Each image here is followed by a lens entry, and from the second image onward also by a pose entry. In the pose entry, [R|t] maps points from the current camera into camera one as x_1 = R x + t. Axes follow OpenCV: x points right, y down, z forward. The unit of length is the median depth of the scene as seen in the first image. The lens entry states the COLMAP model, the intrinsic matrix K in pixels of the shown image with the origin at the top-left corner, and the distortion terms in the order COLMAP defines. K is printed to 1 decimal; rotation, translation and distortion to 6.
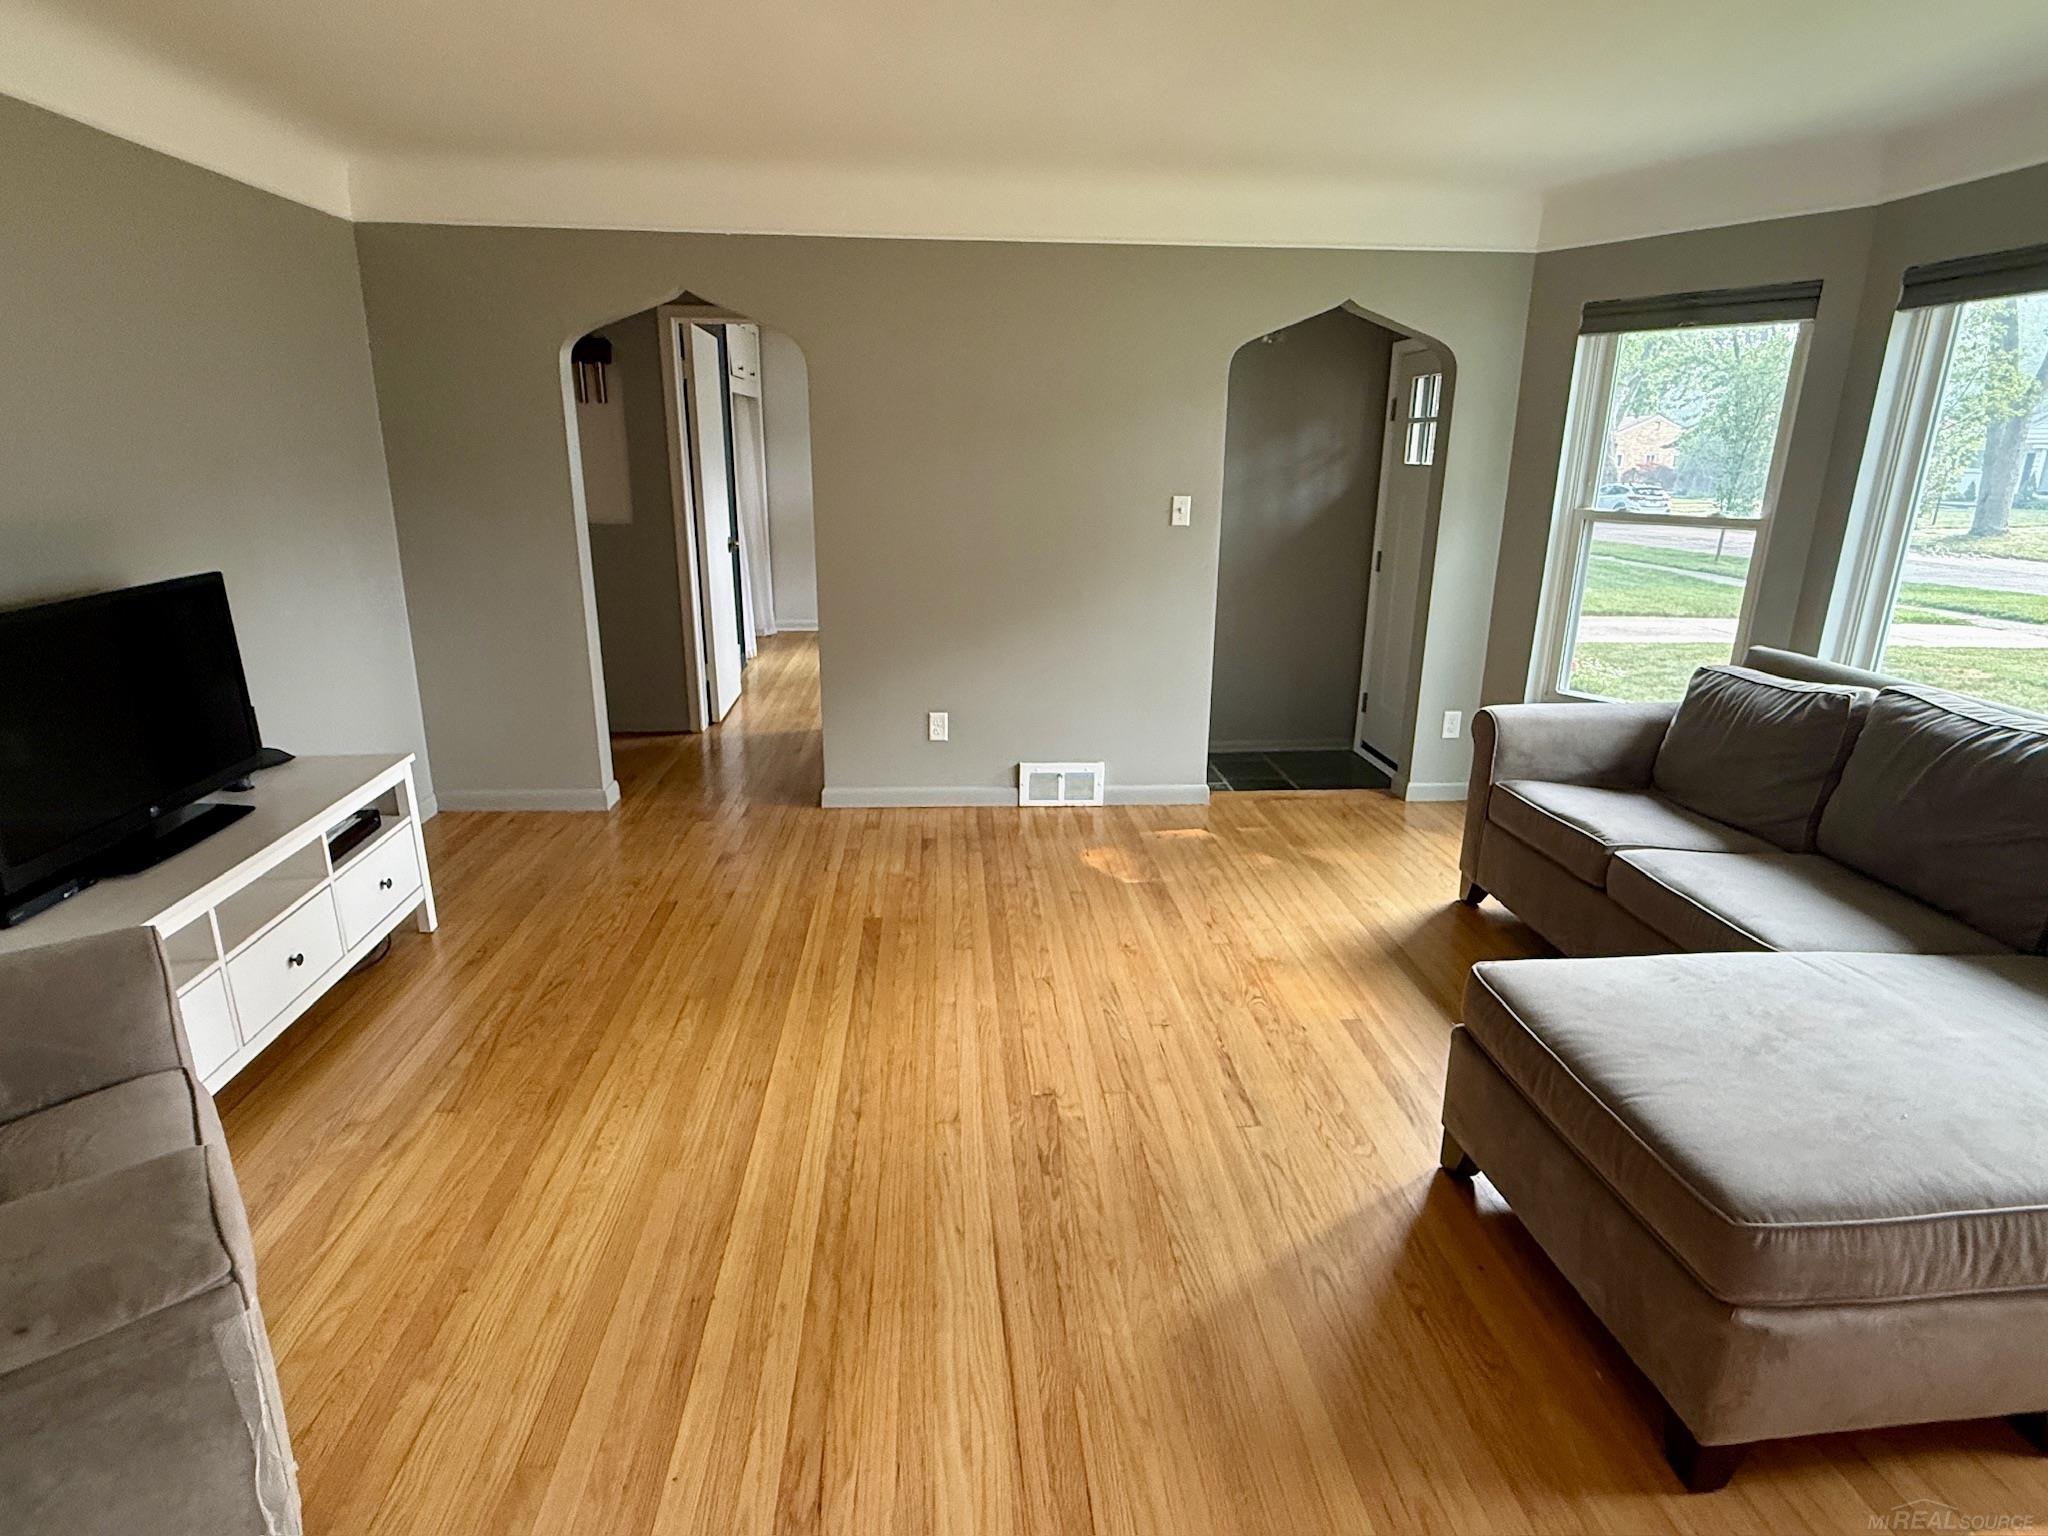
lens RADIAL K [[1077.9, 0, 1016.8], [0, 1077.9, 769.4], [0, 0, 1]] dist [0.002743, 0.001660]
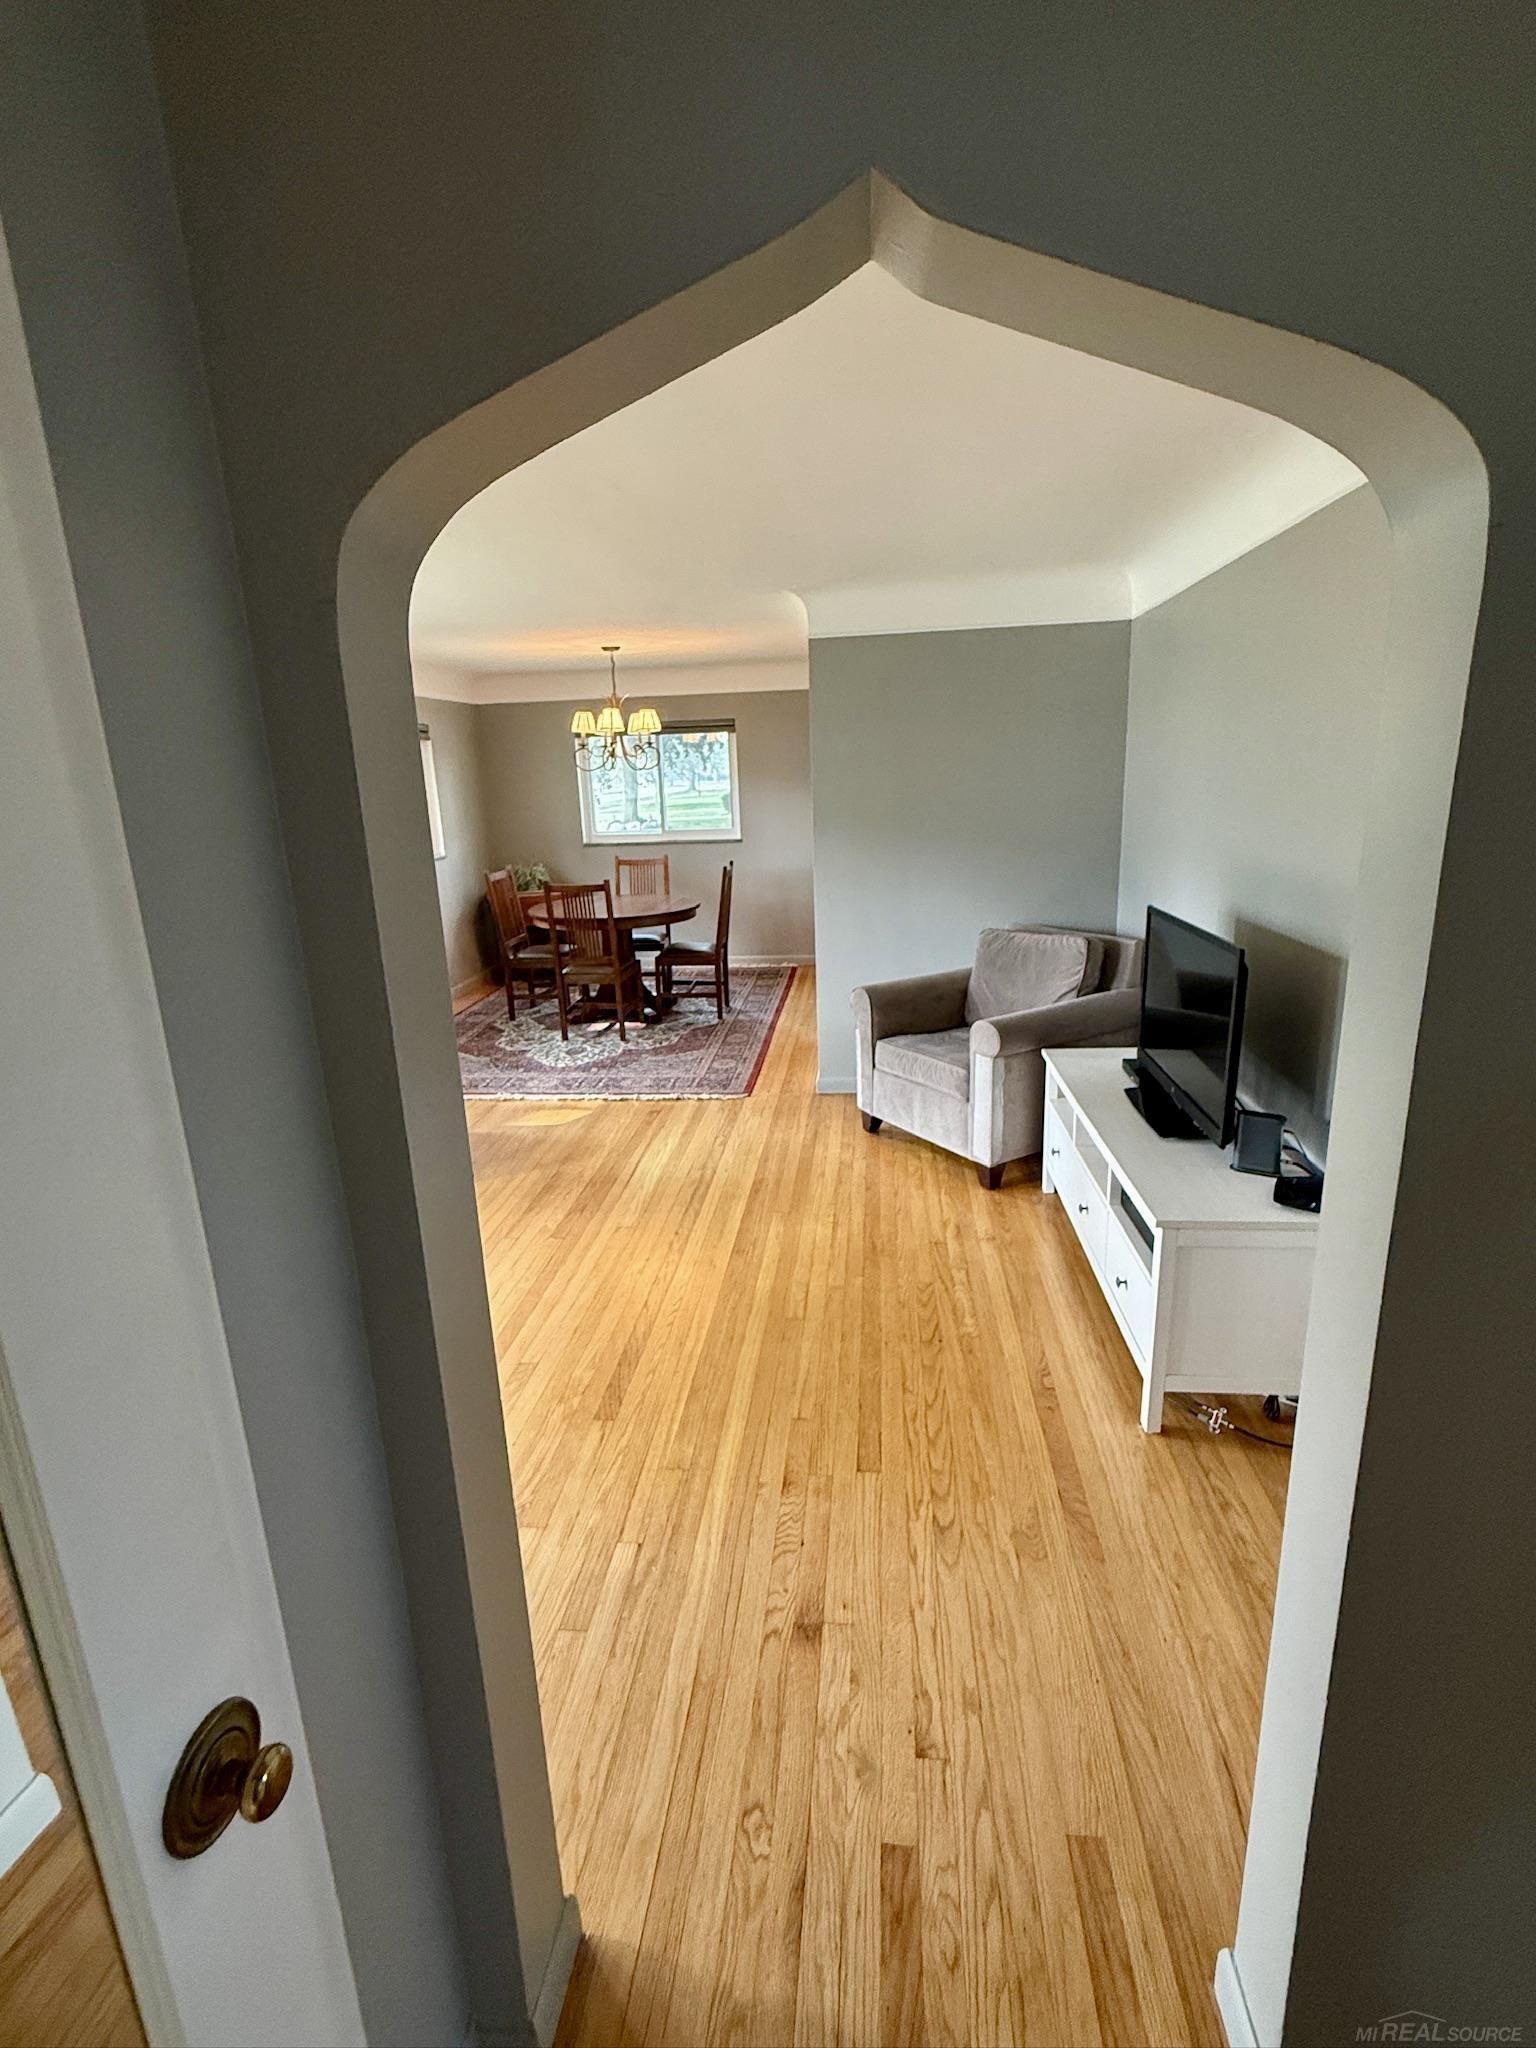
lens RADIAL K [[957.7, 0, 756.1], [0, 957.7, 1024.7], [0, 0, 1]] dist [-0.000664, -0.001171]
pose [[-0.980965, -0.018071, 0.193342, -0.459951], [0.086600, 0.850452, 0.518875, -0.575653], [-0.173805, 0.525742, -0.832699, 1.735101]]
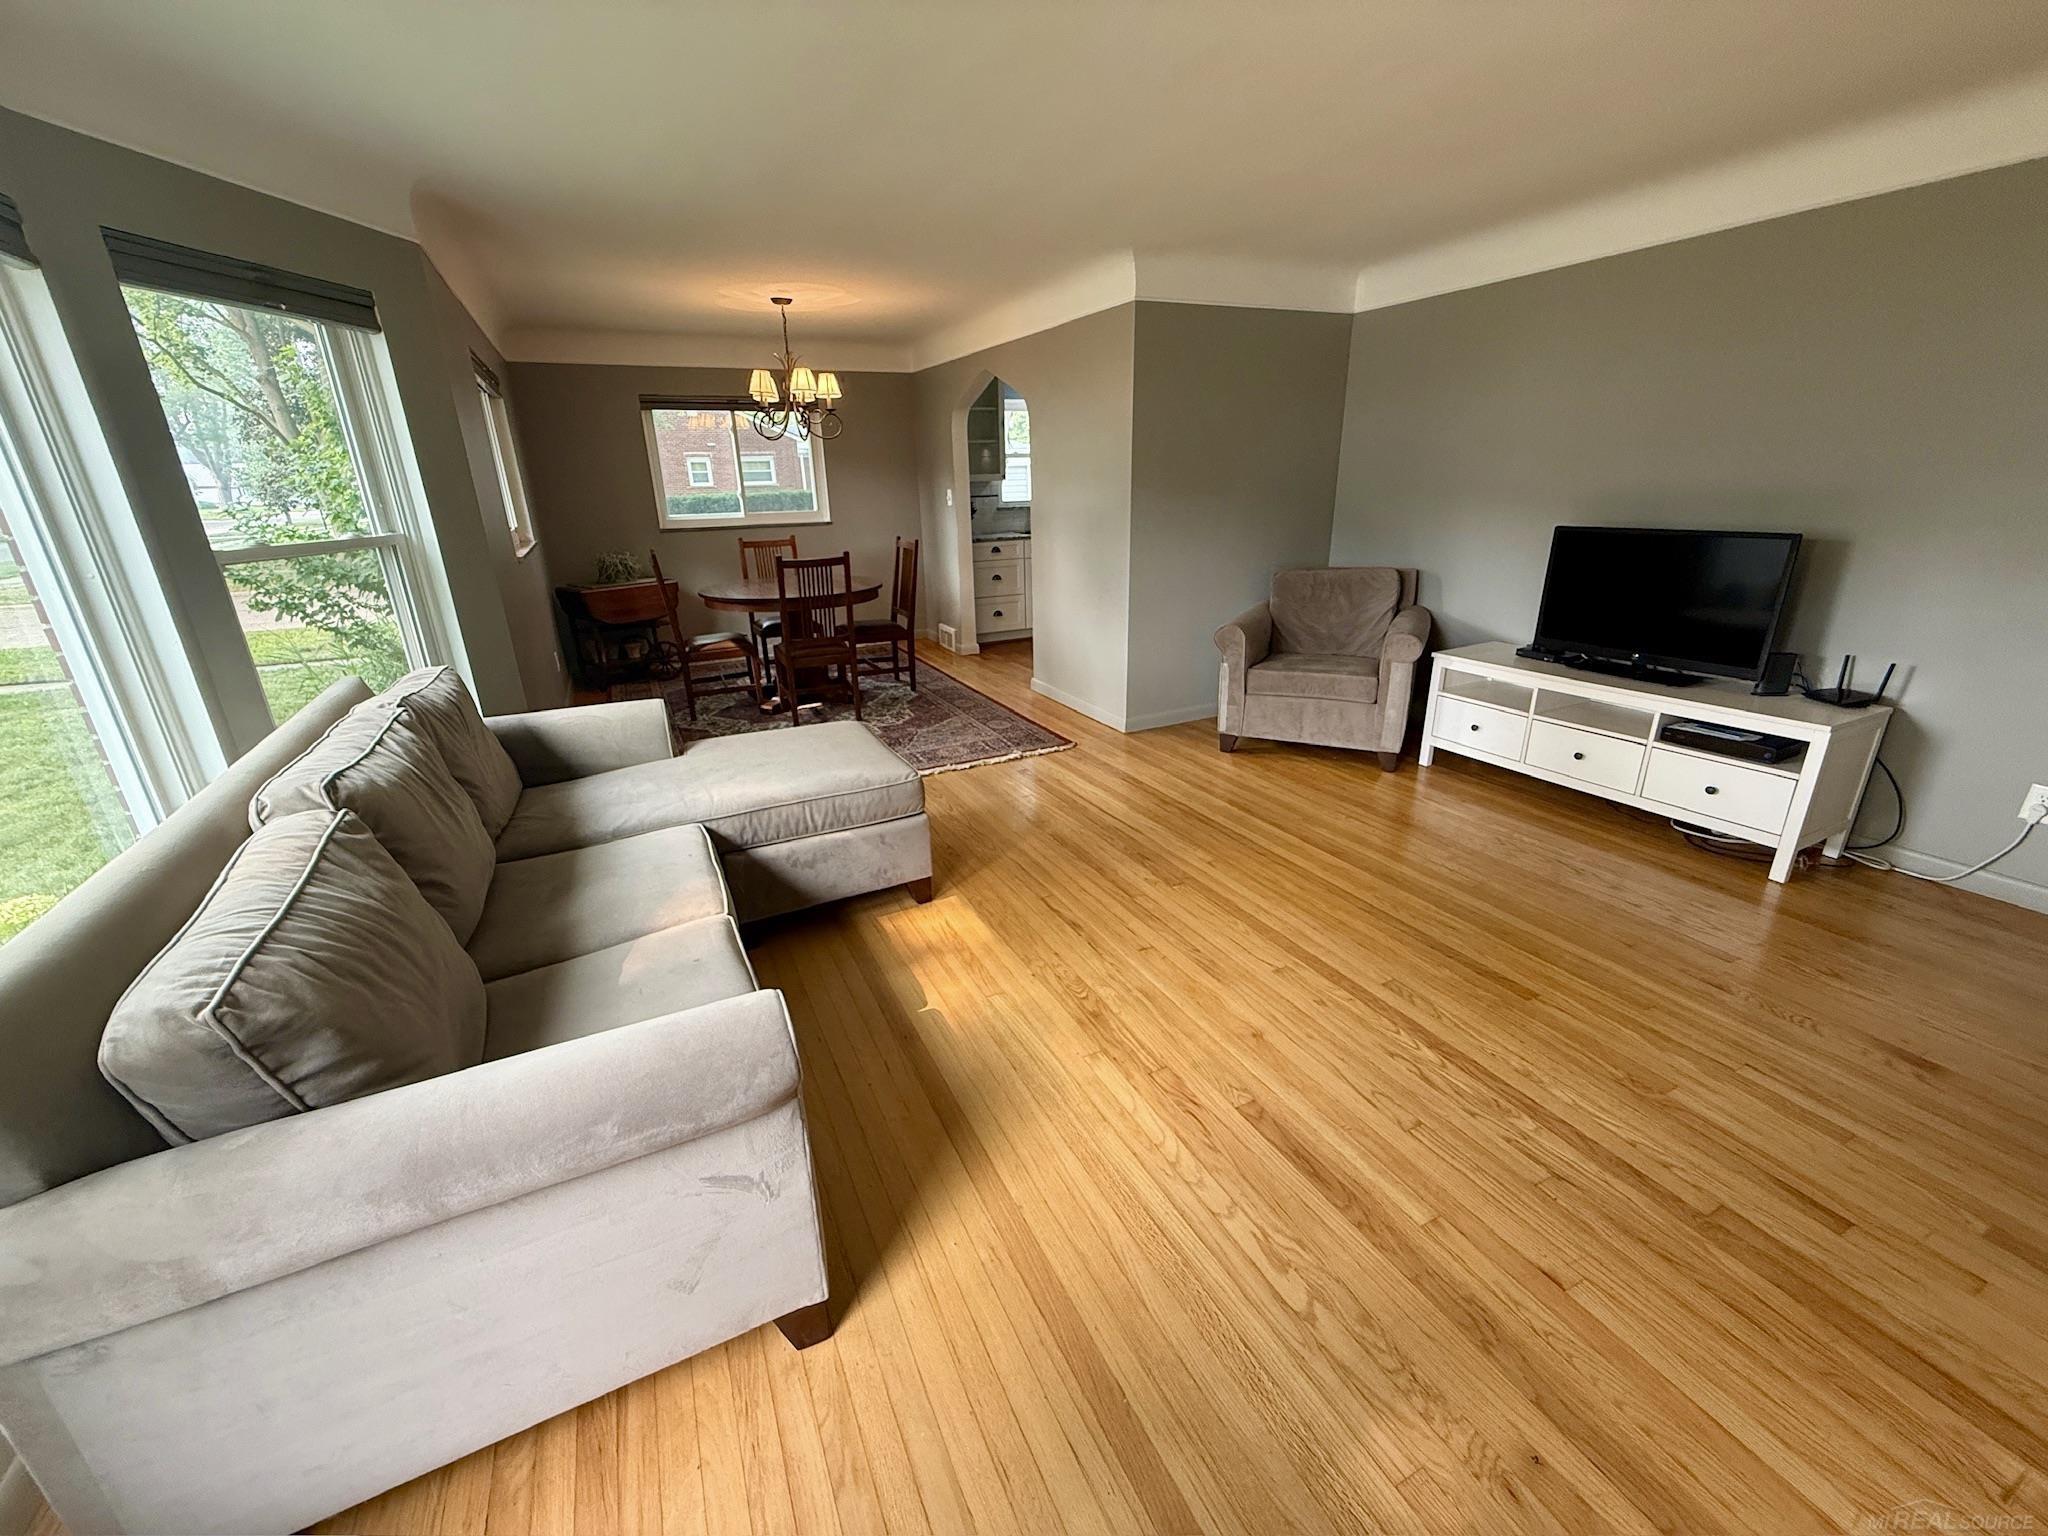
lens RADIAL K [[824.5, 0, 985.7], [0, 824.5, 760.2], [0, 0, 1]] dist [-0.001654, -0.000264]
pose [[-0.940097, 0.130645, -0.314881, 0.562045], [-0.077328, 0.817859, 0.570199, -0.436555], [0.332022, 0.560391, -0.758764, 1.527330]]
